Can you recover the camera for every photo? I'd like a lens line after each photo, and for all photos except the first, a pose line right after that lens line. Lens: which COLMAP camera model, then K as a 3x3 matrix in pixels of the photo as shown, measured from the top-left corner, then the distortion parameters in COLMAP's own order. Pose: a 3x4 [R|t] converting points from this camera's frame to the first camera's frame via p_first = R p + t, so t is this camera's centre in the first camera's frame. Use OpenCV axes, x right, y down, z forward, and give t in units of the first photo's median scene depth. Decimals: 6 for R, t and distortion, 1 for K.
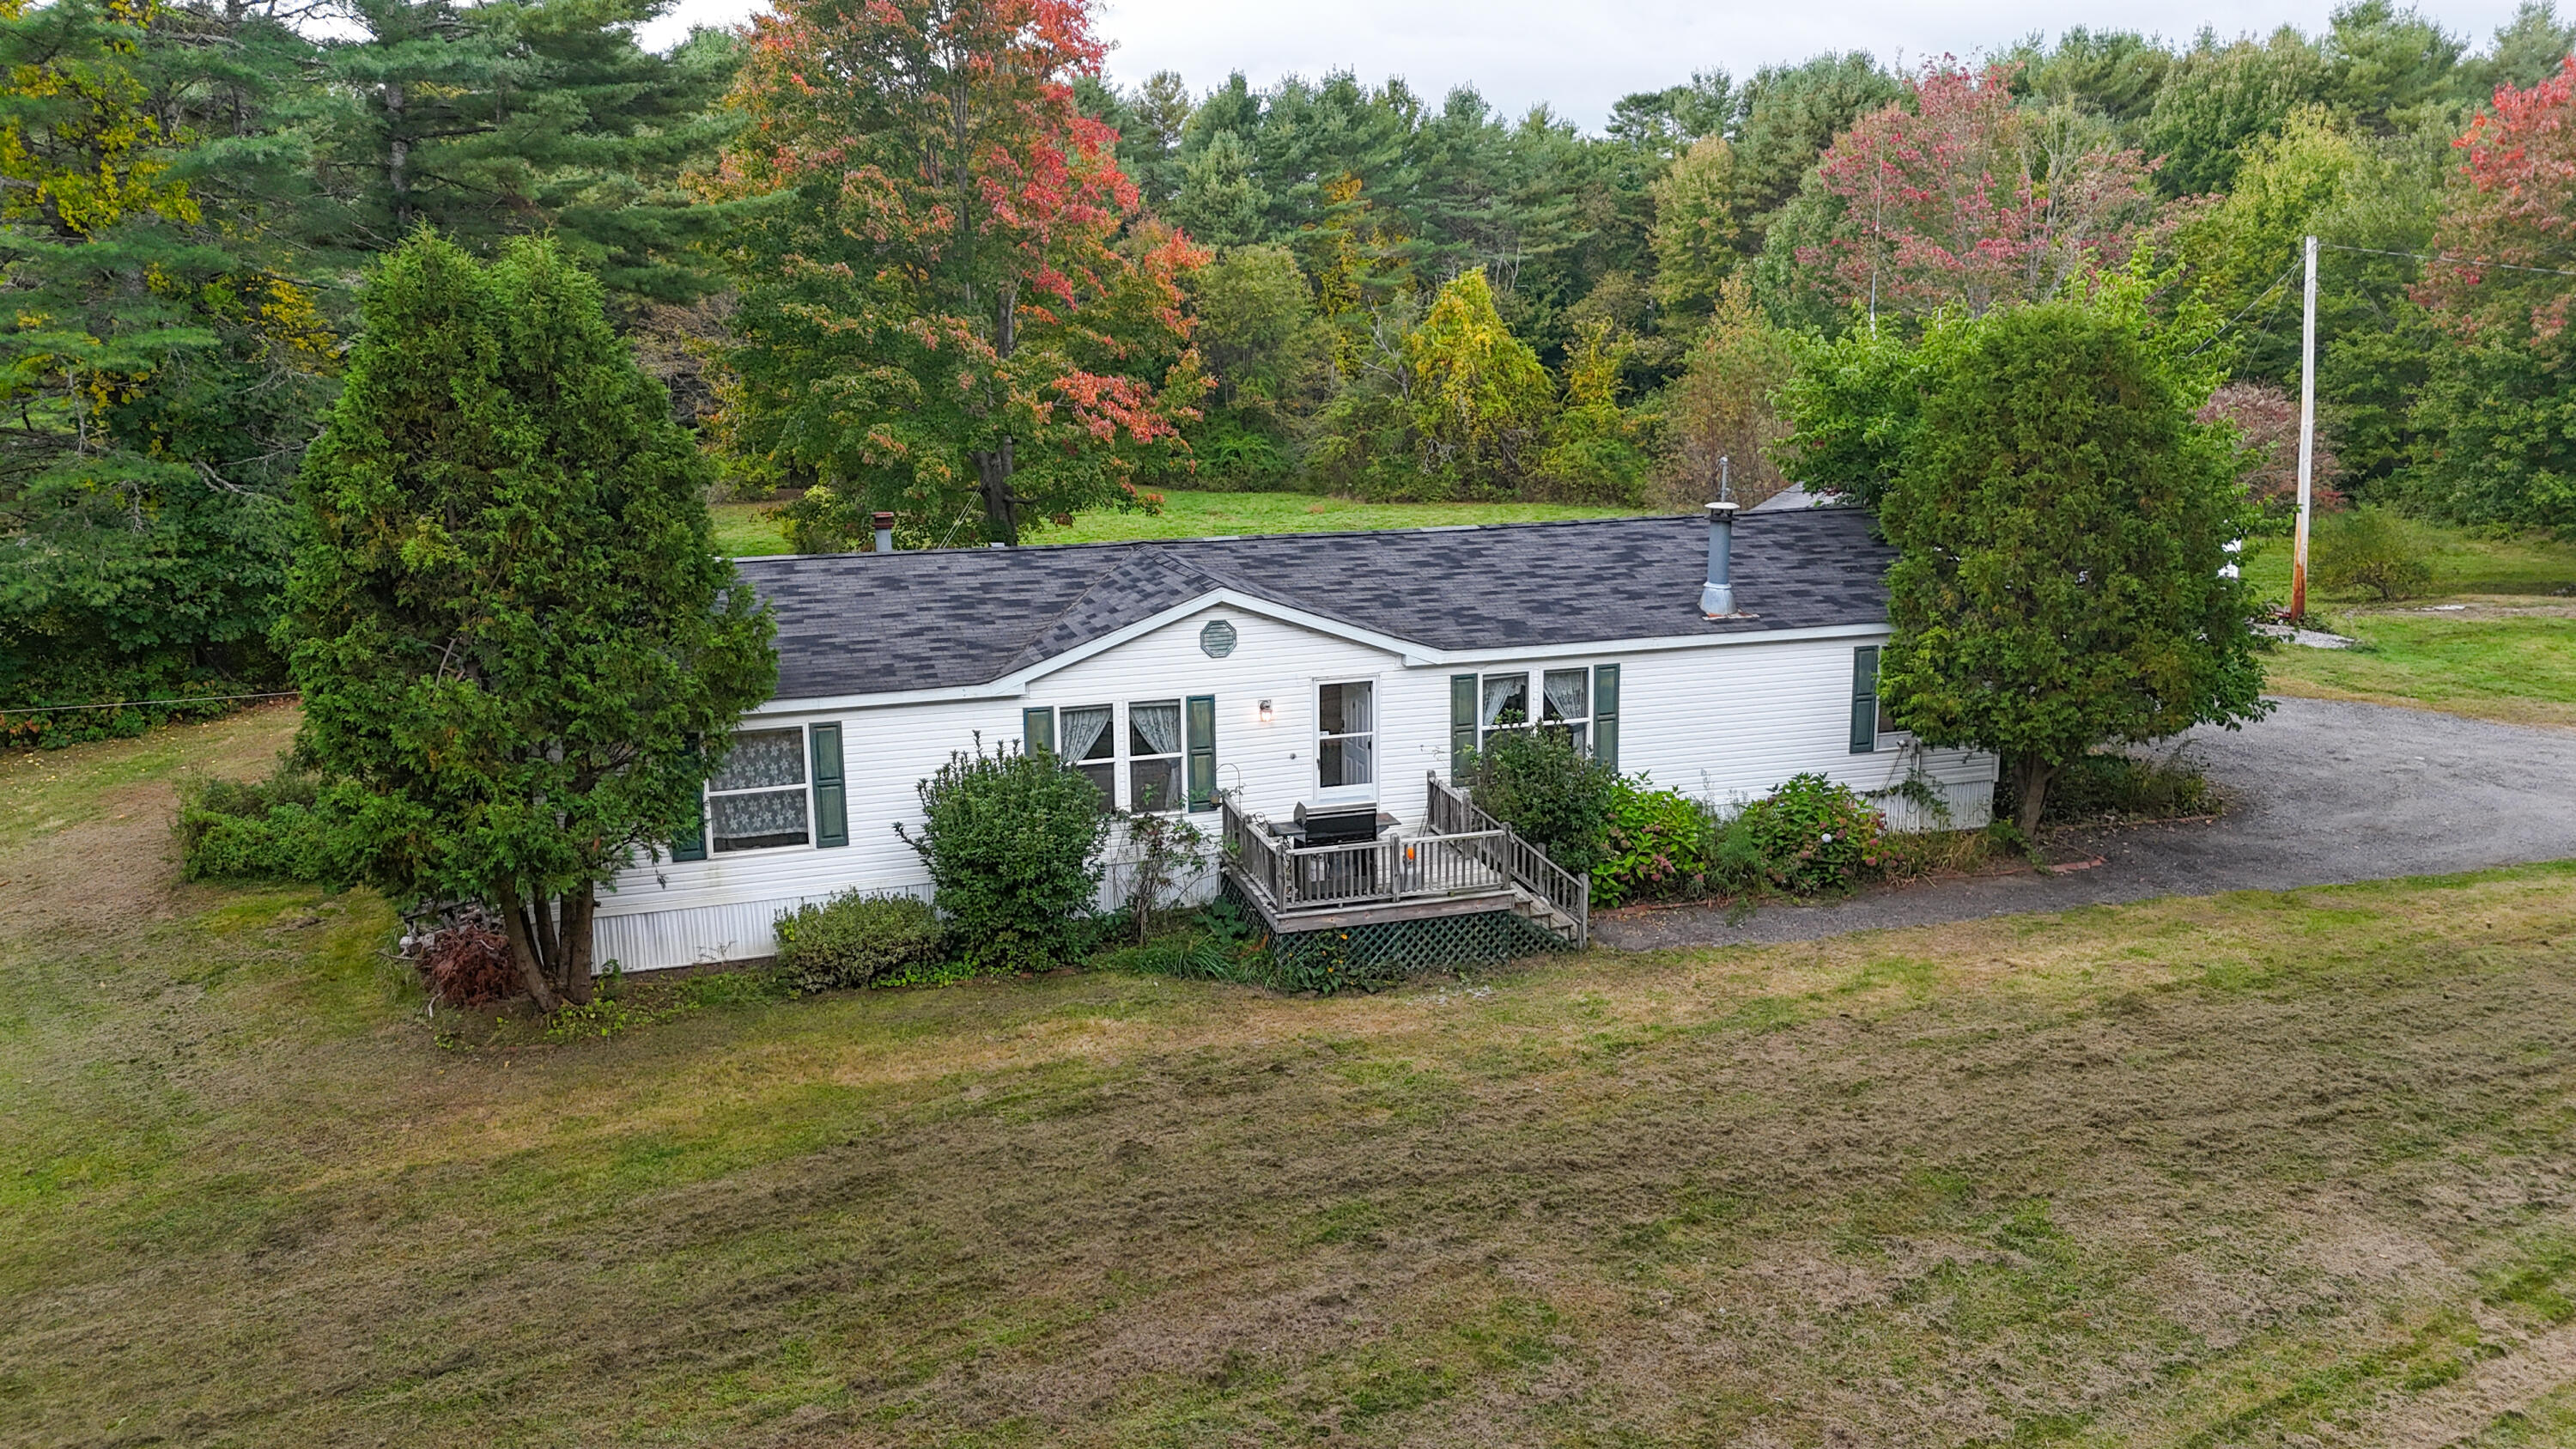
lens RADIAL K [[1905.6, 0, 1288.0], [0, 1905.6, 724.5], [0, 0, 1]] dist [0.082765, -0.091808]
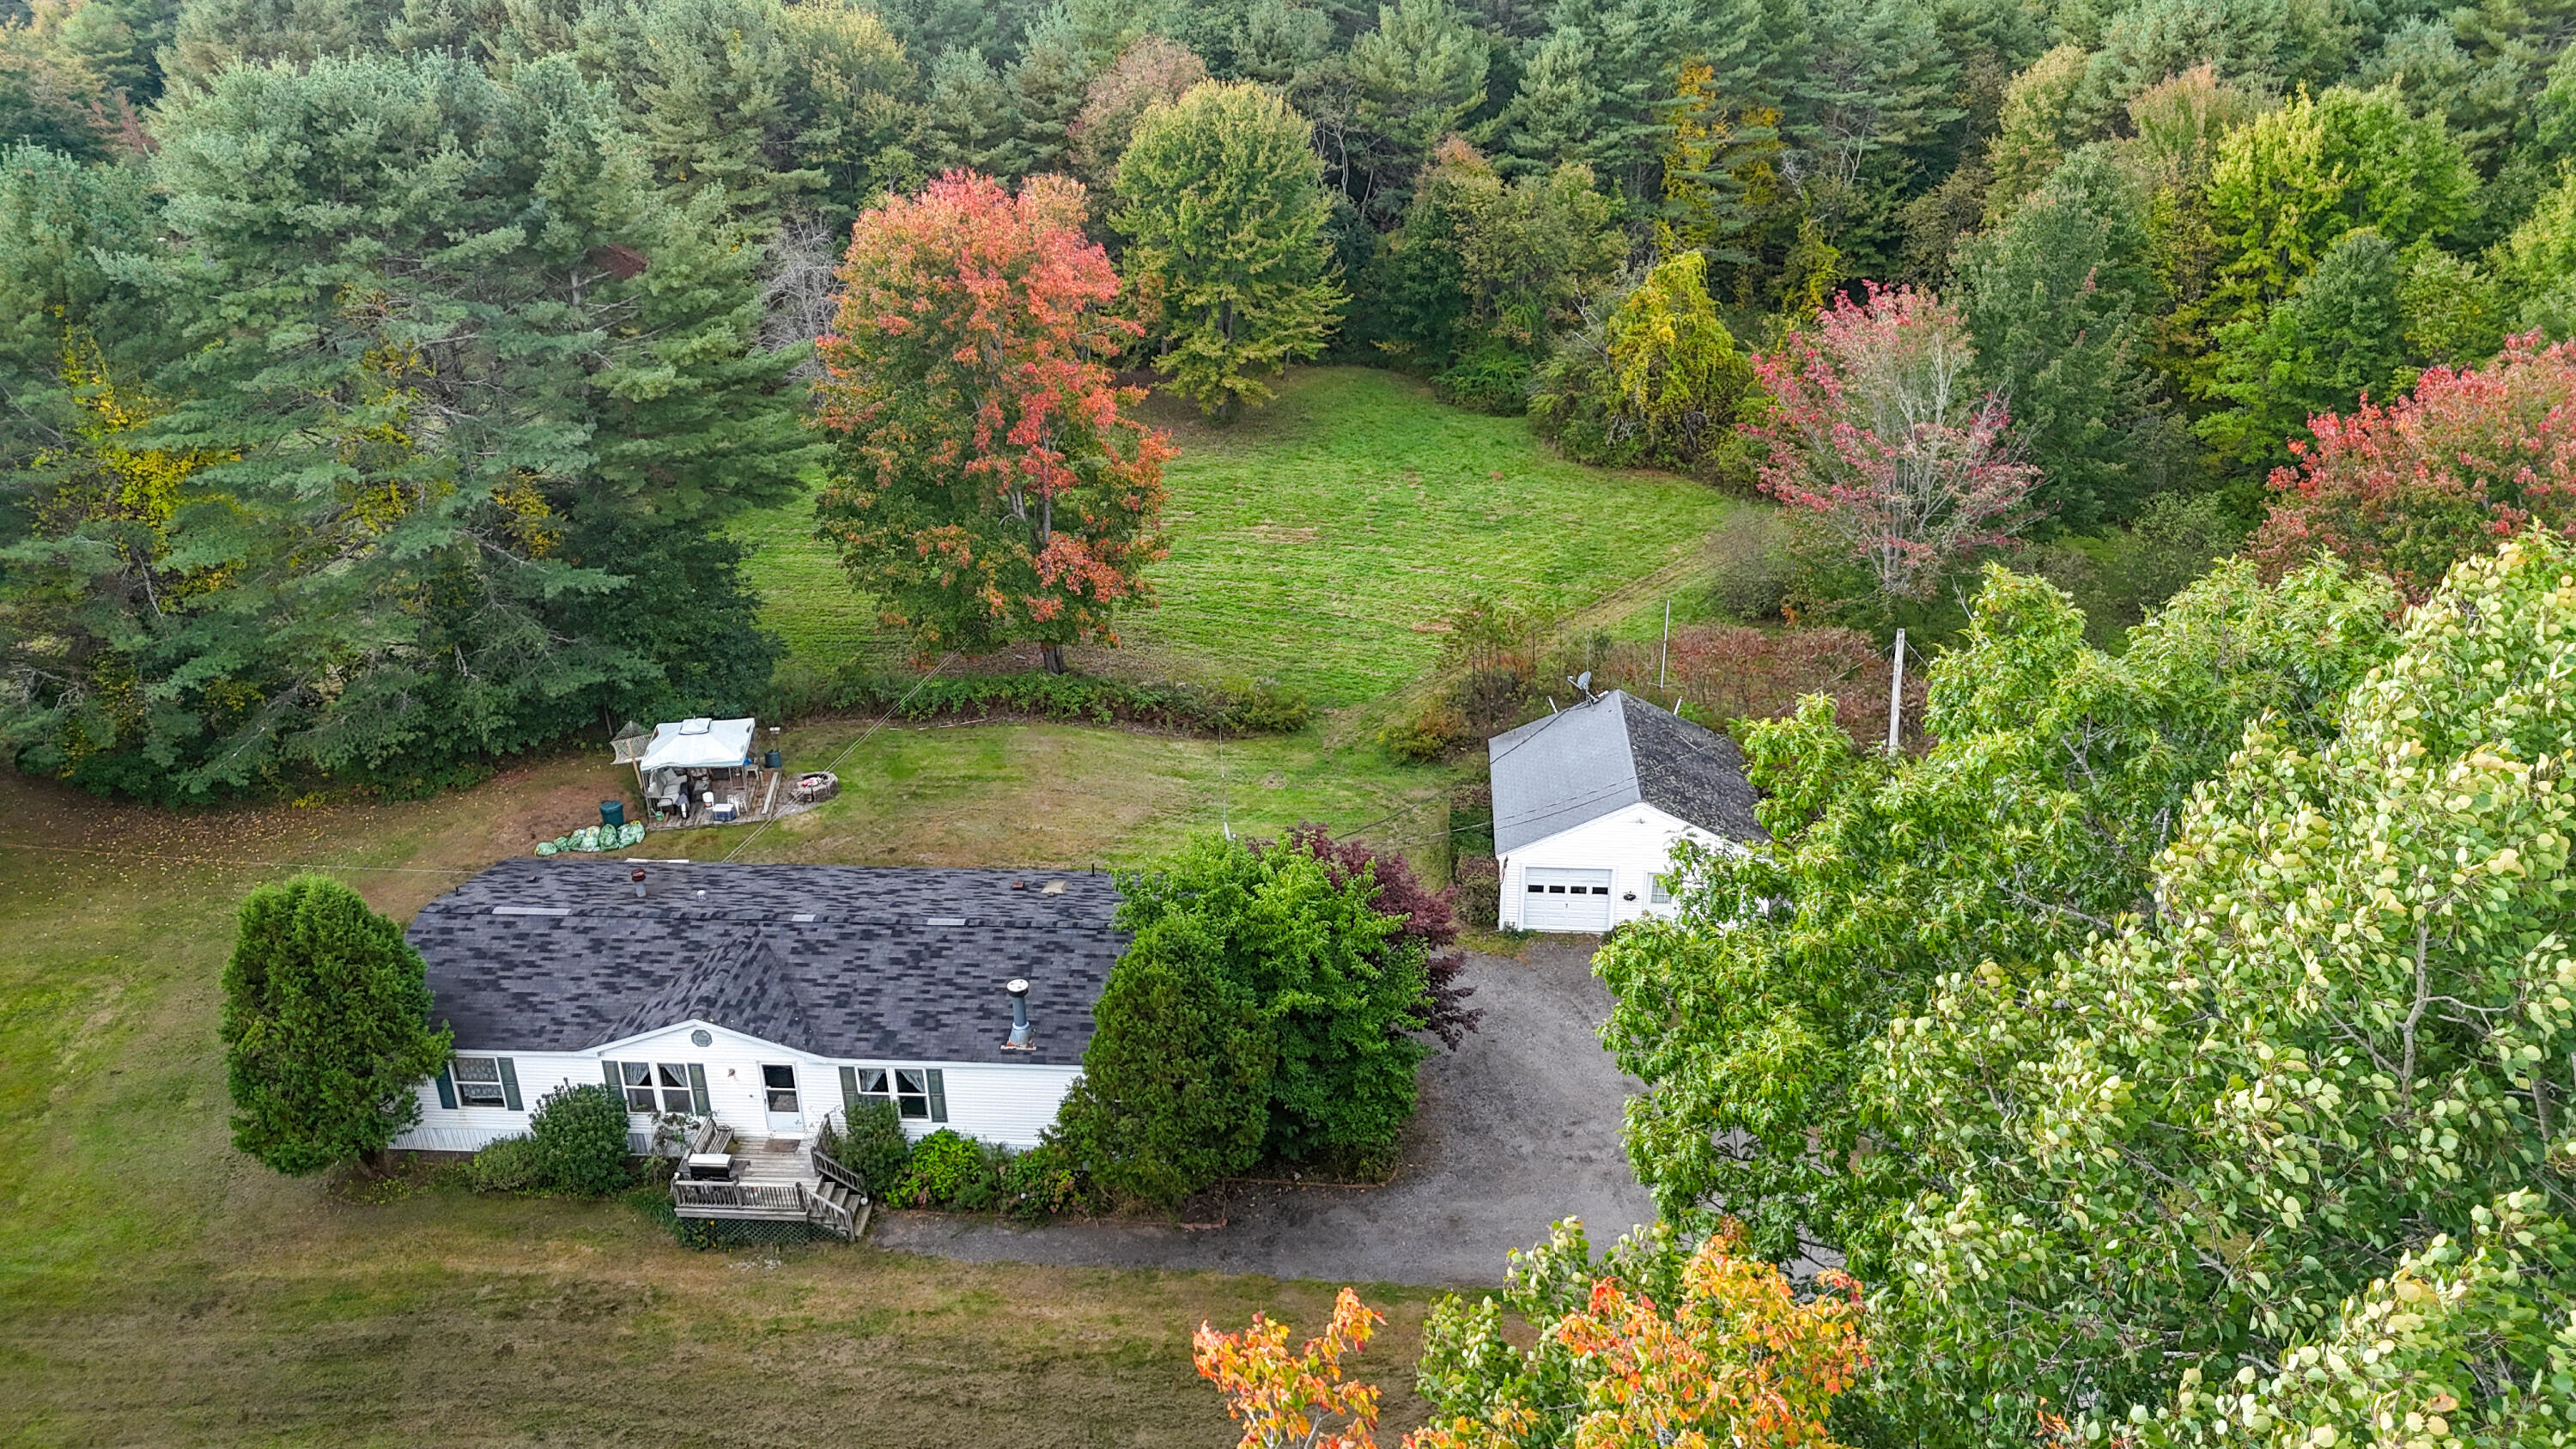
lens RADIAL K [[1905.6, 0, 1288.0], [0, 1905.6, 724.5], [0, 0, 1]] dist [0.082765, -0.091808]
pose [[0.930316, 0.161354, -0.329359, 1.037719], [-0.080302, 0.965848, 0.246350, -0.828184], [0.357861, -0.202736, 0.911501, -0.435467]]
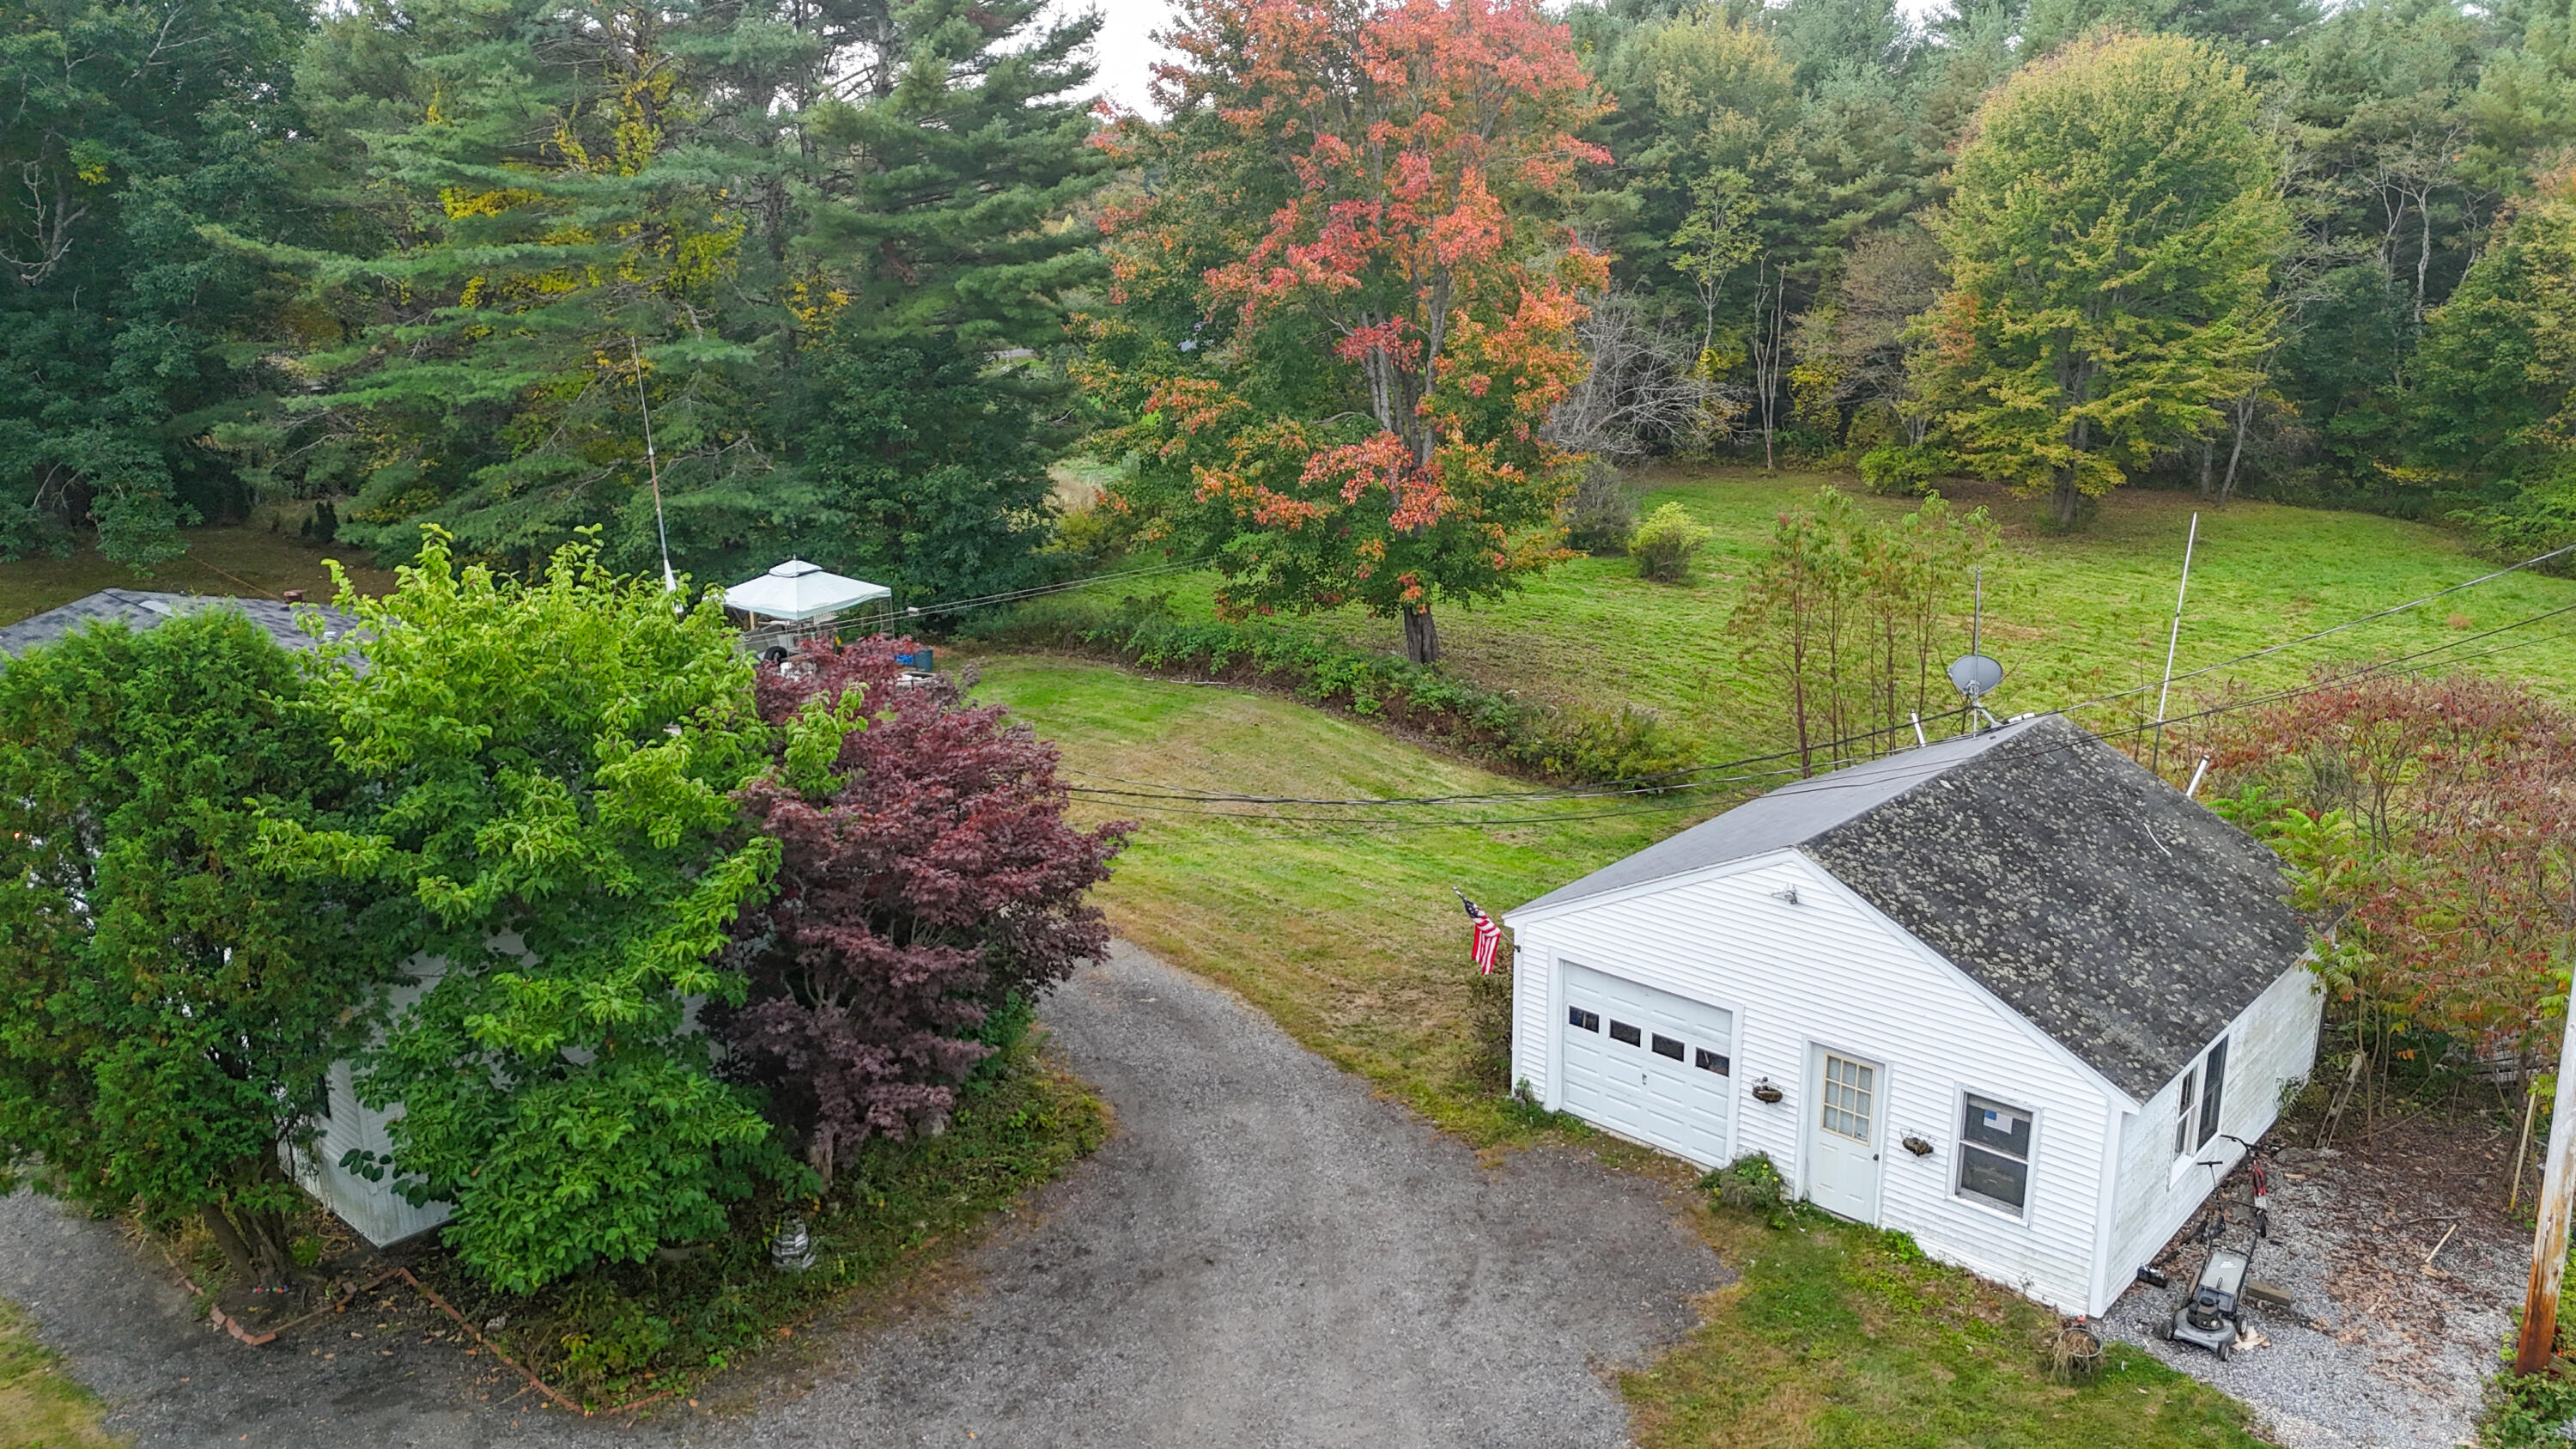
lens RADIAL K [[1905.6, 0, 1288.0], [0, 1905.6, 724.5], [0, 0, 1]] dist [0.082765, -0.091808]
pose [[0.505404, 0.237113, -0.829665, 1.310378], [-0.182476, 0.969128, 0.165811, -0.399664], [0.843368, 0.067593, 0.533069, 0.998494]]
